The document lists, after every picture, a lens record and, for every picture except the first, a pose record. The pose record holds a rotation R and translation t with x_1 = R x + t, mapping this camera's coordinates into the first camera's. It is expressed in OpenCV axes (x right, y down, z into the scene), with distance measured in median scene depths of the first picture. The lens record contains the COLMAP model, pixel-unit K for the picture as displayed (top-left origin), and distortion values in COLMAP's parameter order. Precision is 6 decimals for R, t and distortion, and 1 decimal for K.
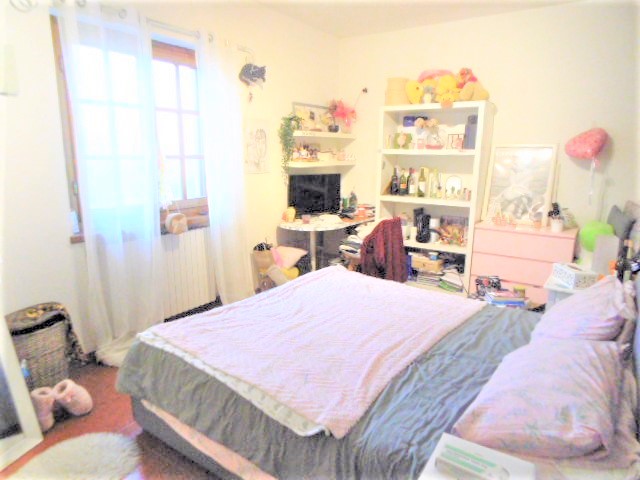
lens RADIAL K [[422.3, 0, 318.1], [0, 422.3, 240.1], [0, 0, 1]] dist [0.020018, -0.010322]
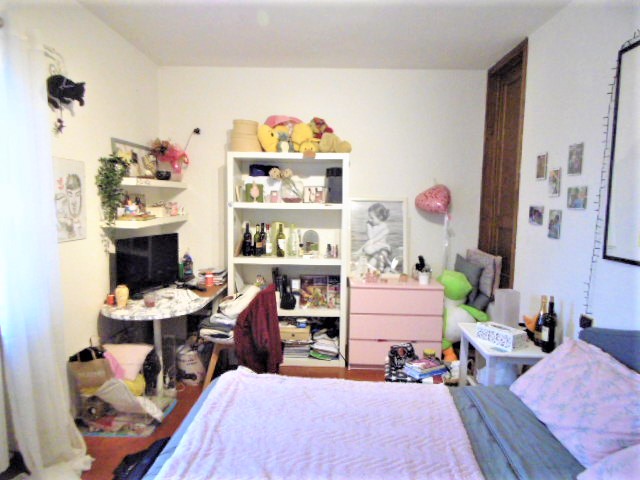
lens RADIAL K [[422.3, 0, 318.1], [0, 422.3, 240.1], [0, 0, 1]] dist [0.020018, -0.010322]
pose [[0.841995, -0.051540, 0.537017, -0.161793], [0.106365, 0.991747, -0.071589, -0.067112], [-0.528895, 0.117397, 0.840528, 0.234015]]
